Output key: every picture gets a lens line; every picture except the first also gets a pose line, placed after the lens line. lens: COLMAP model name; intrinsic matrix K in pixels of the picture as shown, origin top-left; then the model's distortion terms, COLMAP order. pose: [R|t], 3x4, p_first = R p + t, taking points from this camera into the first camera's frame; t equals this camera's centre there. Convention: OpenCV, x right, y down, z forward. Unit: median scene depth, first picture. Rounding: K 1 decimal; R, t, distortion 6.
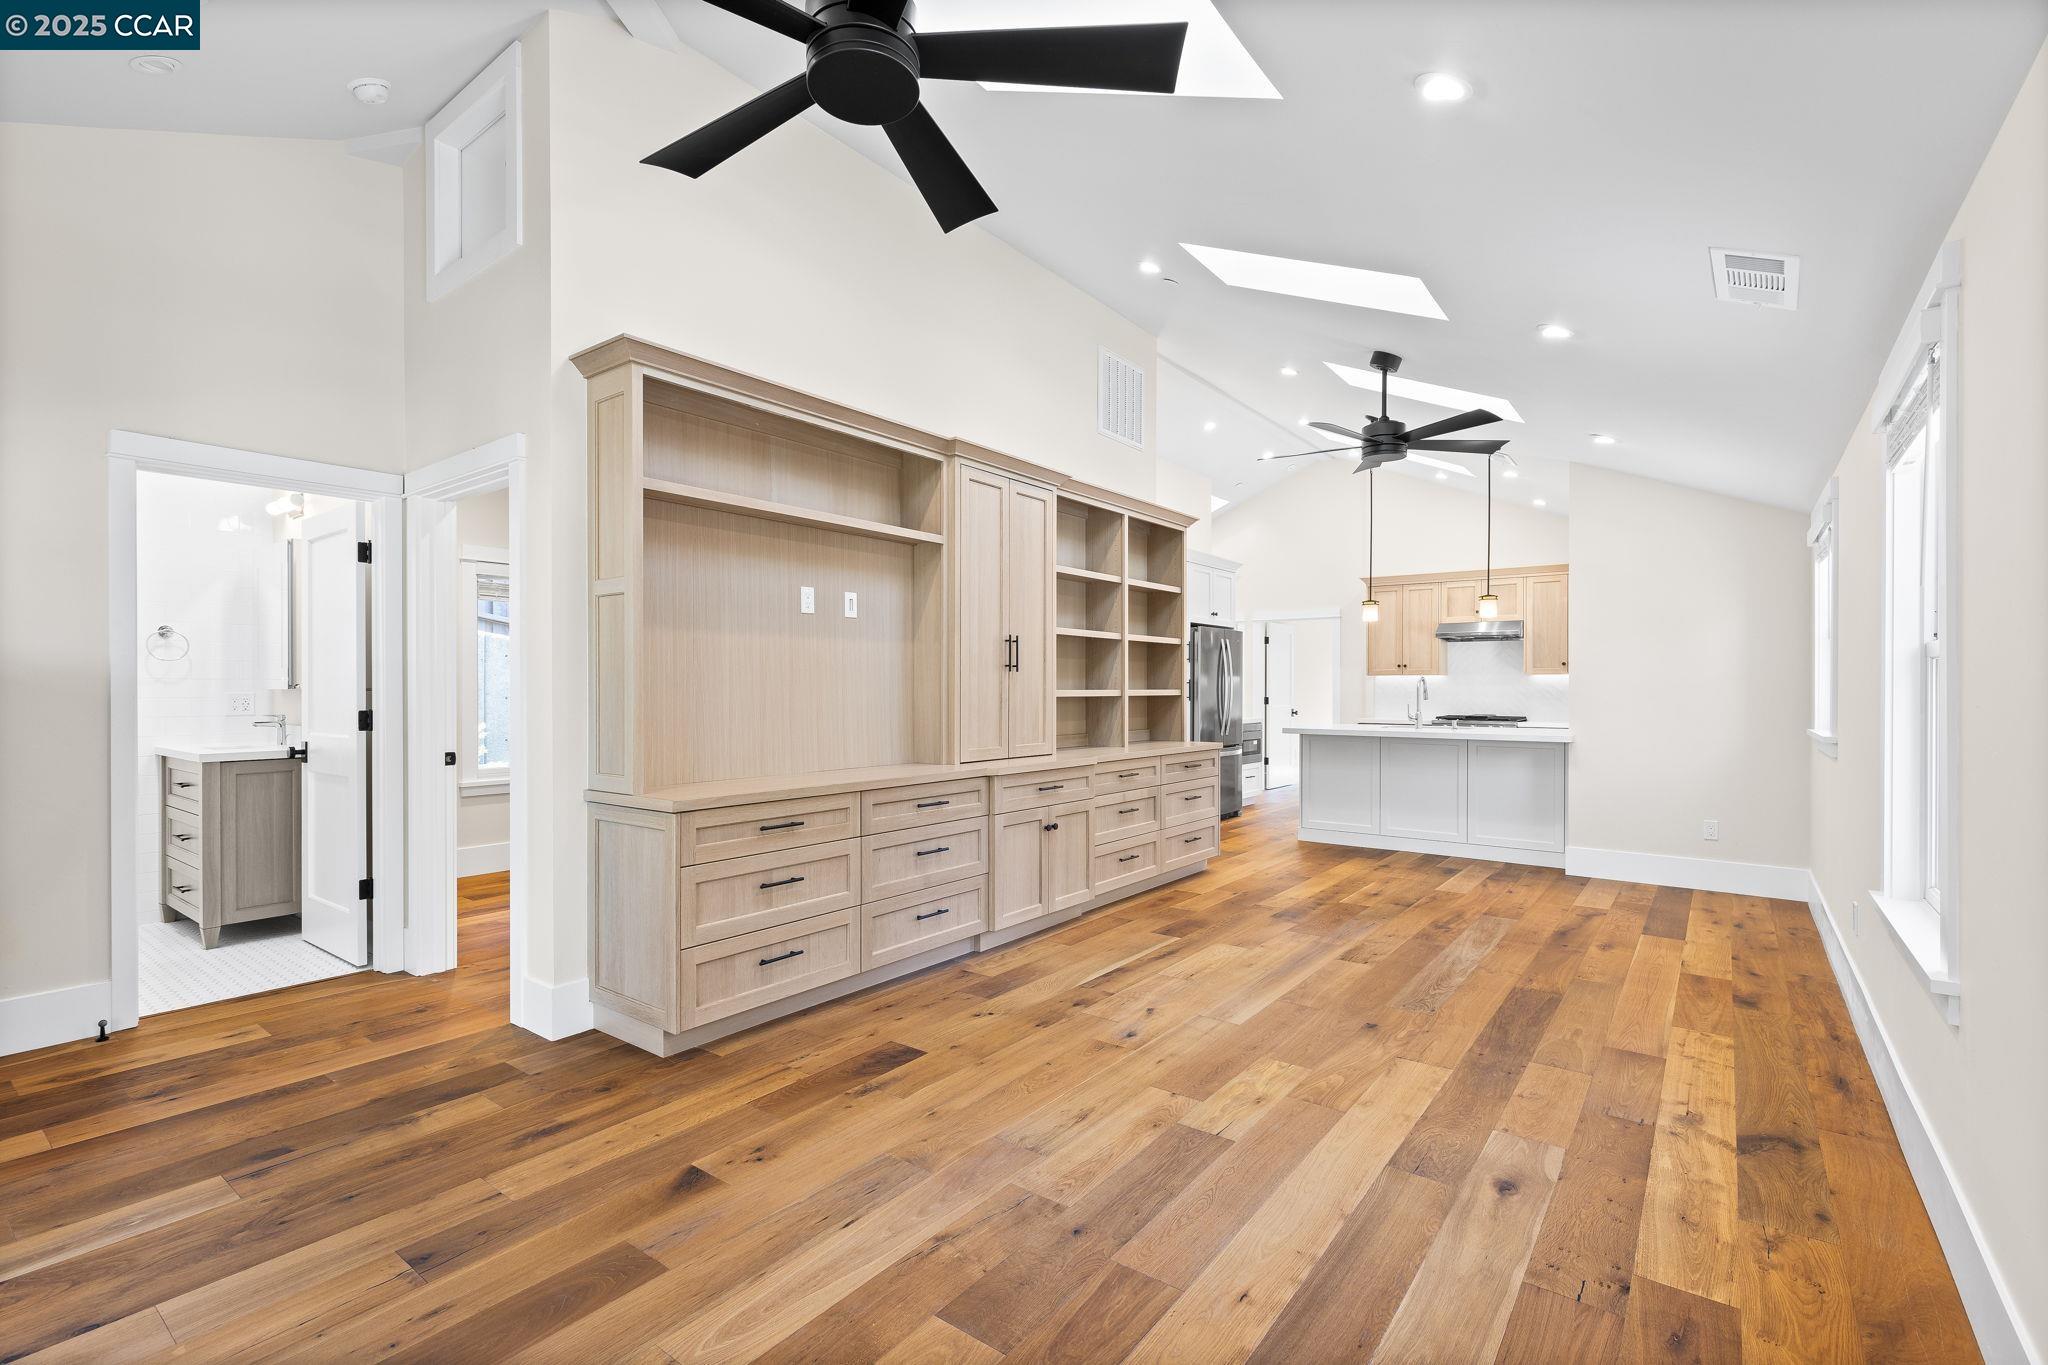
lens RADIAL K [[919.9, 0, 1030.4], [0, 919.9, 689.5], [0, 0, 1]] dist [0.002782, 0.000217]
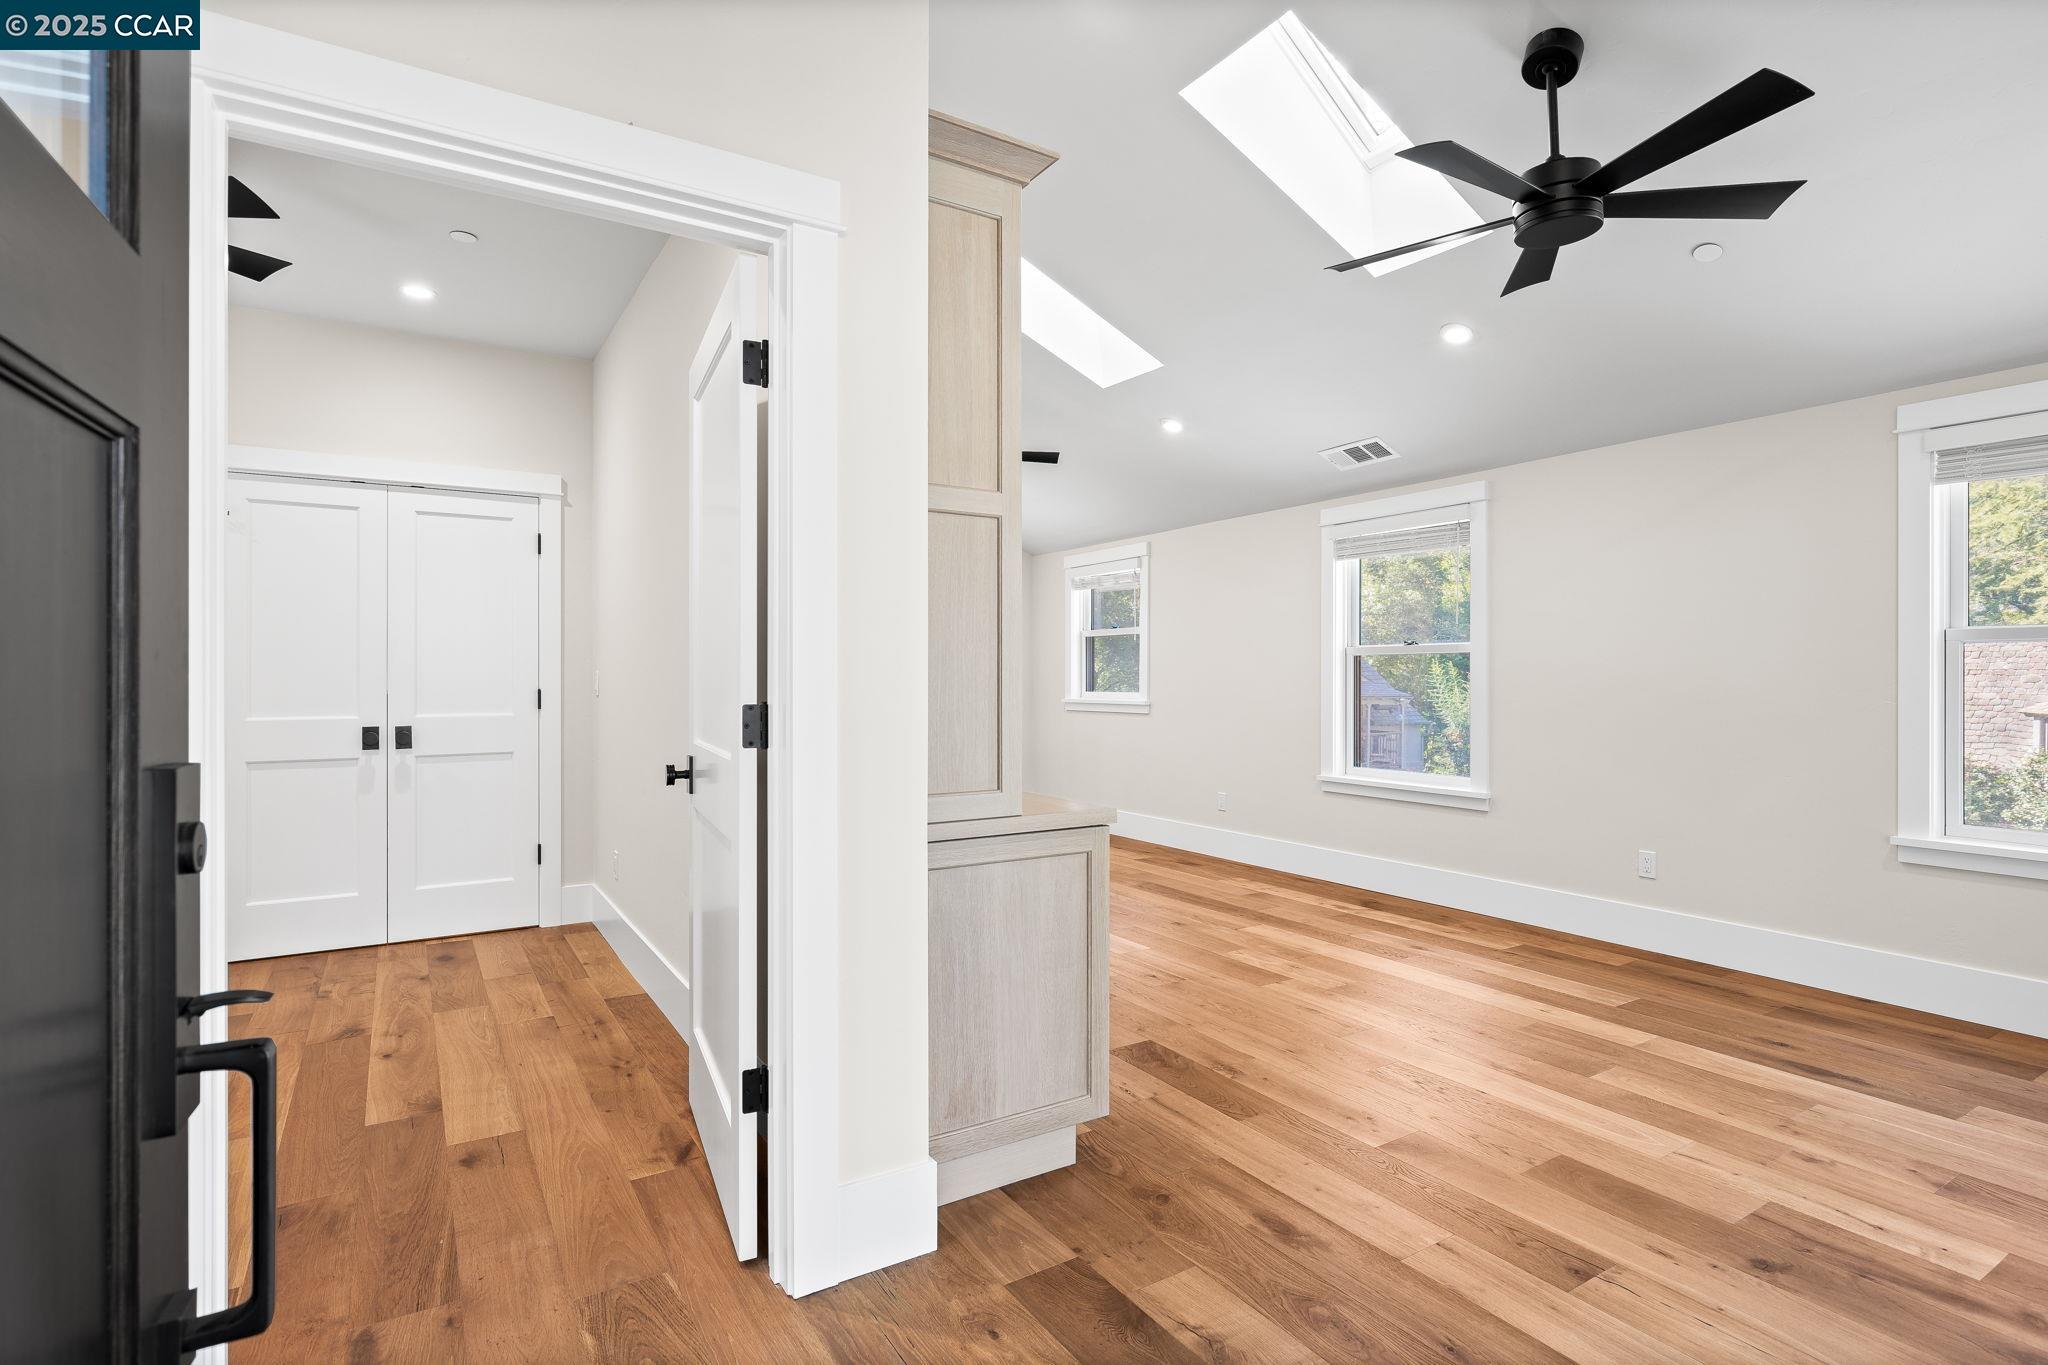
lens RADIAL K [[1016.4, 0, 1045.0], [0, 1016.4, 688.3], [0, 0, 1]] dist [0.001763, -0.000173]
pose [[0.343448, -0.011321, 0.939104, -1.000898], [0.000006, 0.999927, 0.012052, 0.009702], [-0.939172, -0.004133, 0.343423, 0.641610]]
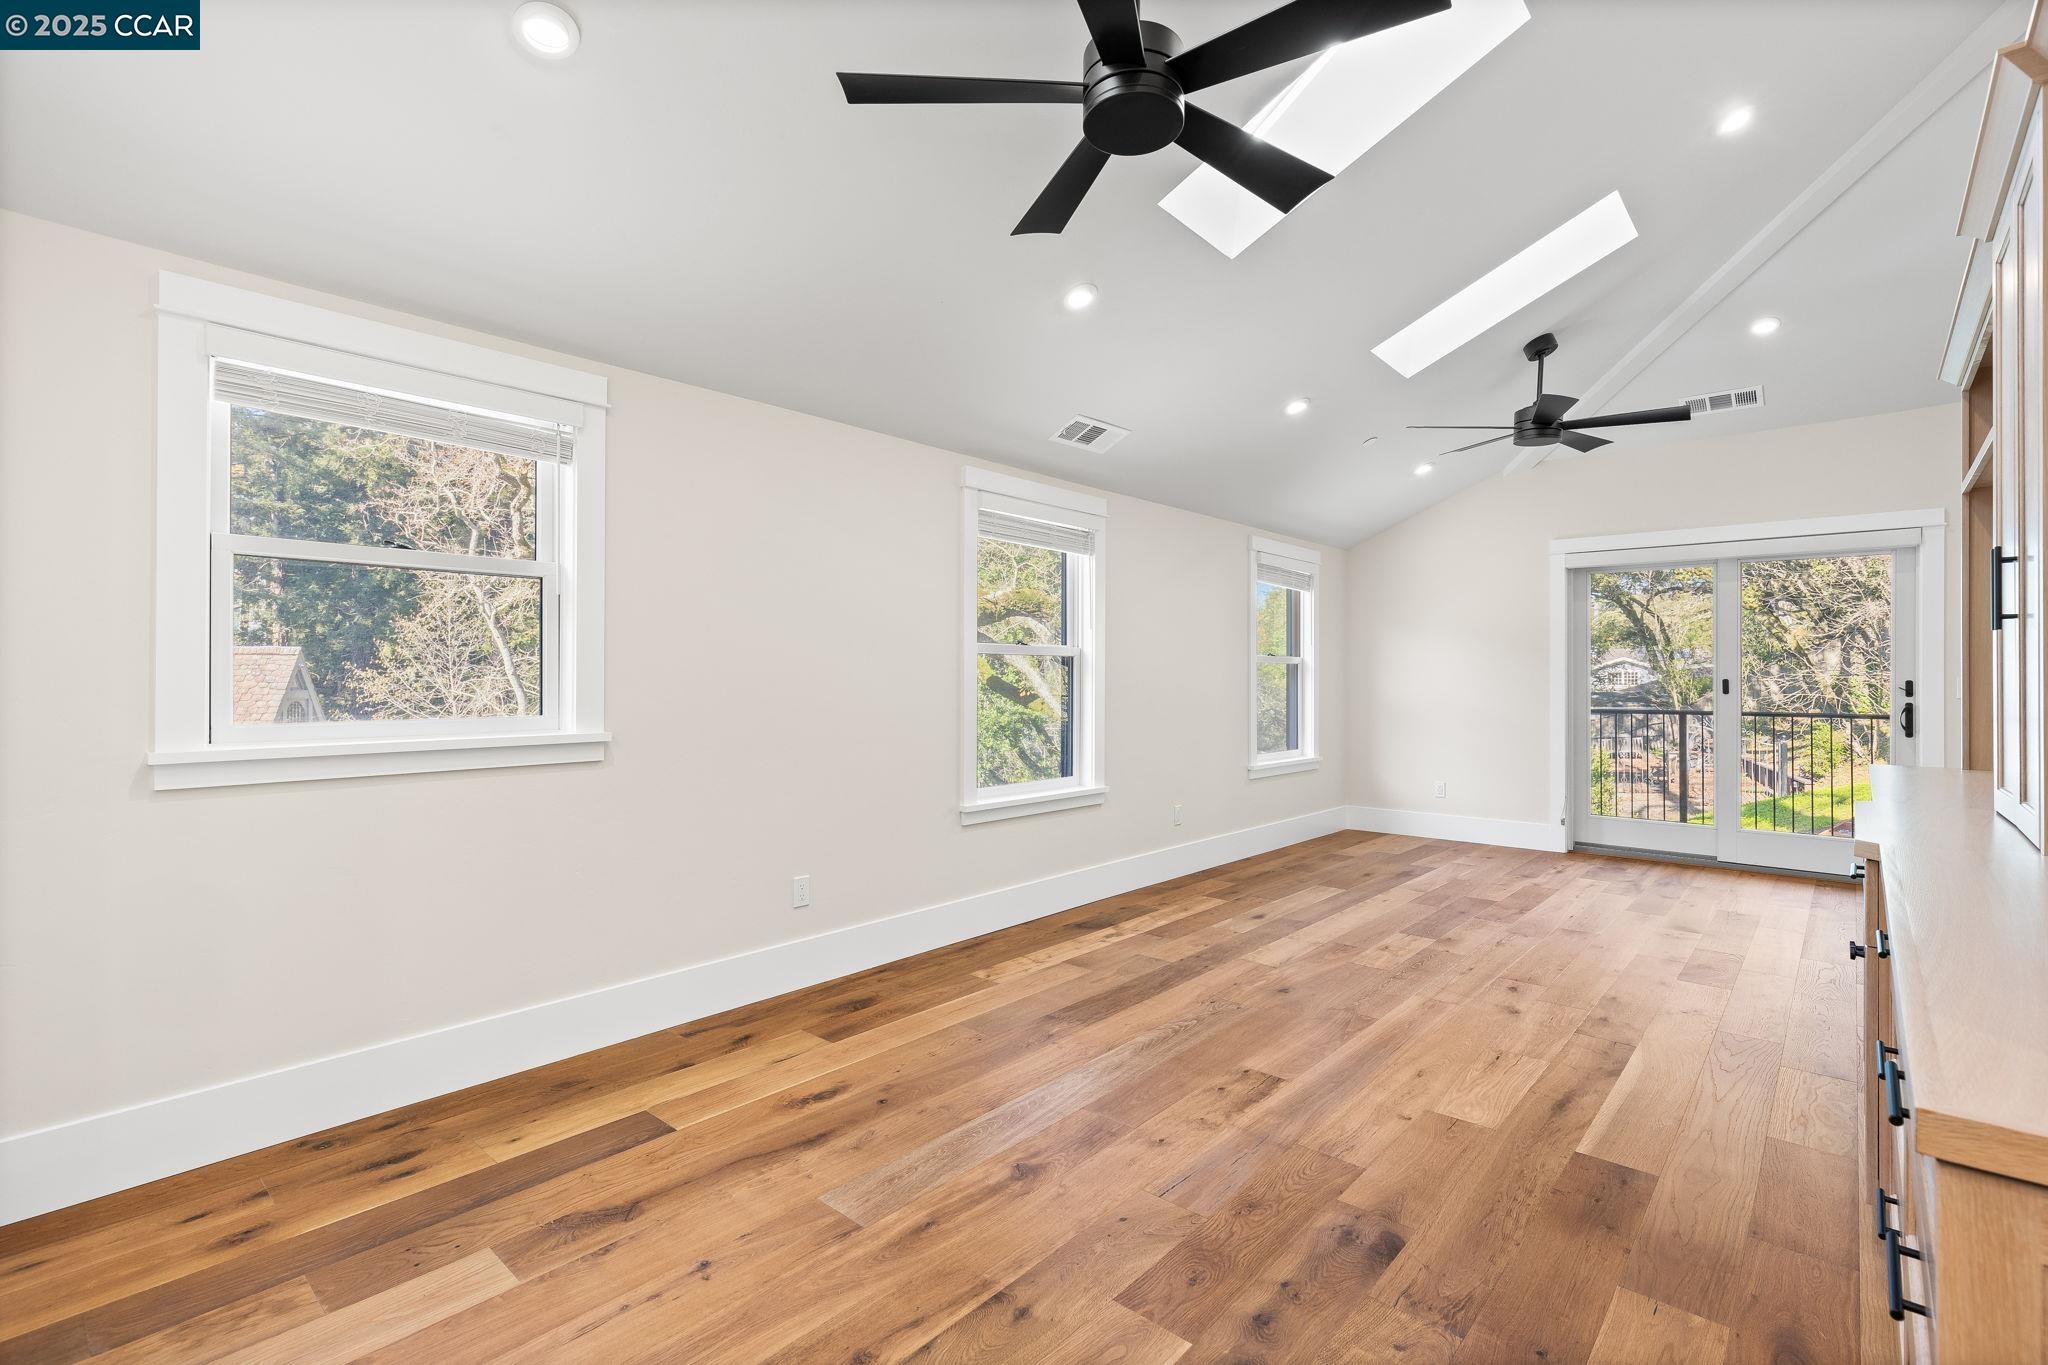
lens RADIAL K [[927.9, 0, 1035.5], [0, 927.9, 683.3], [0, 0, 1]] dist [0.007009, 0.000074]
pose [[-0.997084, -0.005163, 0.076143, 0.543585], [-0.004652, 0.999965, 0.006882, 0.006773], [-0.076176, 0.006508, -0.997073, 1.965137]]
